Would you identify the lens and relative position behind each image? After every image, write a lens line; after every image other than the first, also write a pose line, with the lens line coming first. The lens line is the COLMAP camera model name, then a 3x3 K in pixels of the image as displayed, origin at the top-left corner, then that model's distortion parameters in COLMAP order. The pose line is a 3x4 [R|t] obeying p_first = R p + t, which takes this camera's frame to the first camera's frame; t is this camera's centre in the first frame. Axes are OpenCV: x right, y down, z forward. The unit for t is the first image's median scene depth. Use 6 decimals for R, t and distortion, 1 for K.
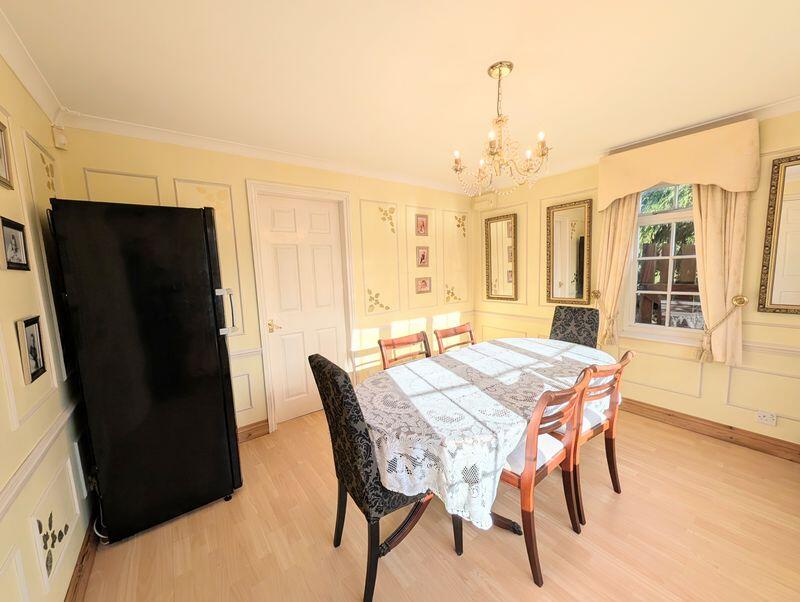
lens RADIAL K [[309.1, 0, 400.9], [0, 309.1, 303.1], [0, 0, 1]] dist [0.001683, 0.000131]
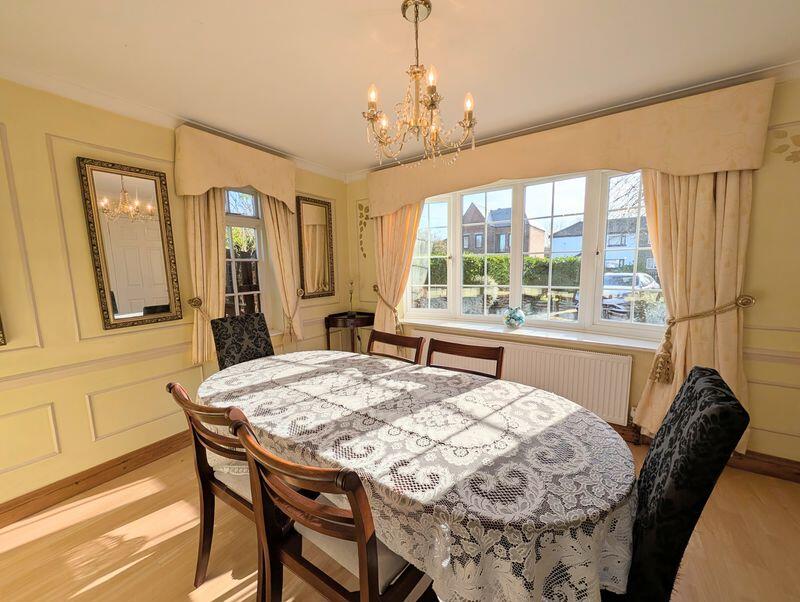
lens RADIAL K [[309.1, 0, 399.9], [0, 309.1, 300.5], [0, 0, 1]] dist [0.001683, 0.000131]
pose [[-0.325657, -0.063187, 0.943374, -0.393205], [0.138796, 0.983760, 0.113805, -0.075565], [-0.935245, 0.167998, -0.311599, 1.140315]]
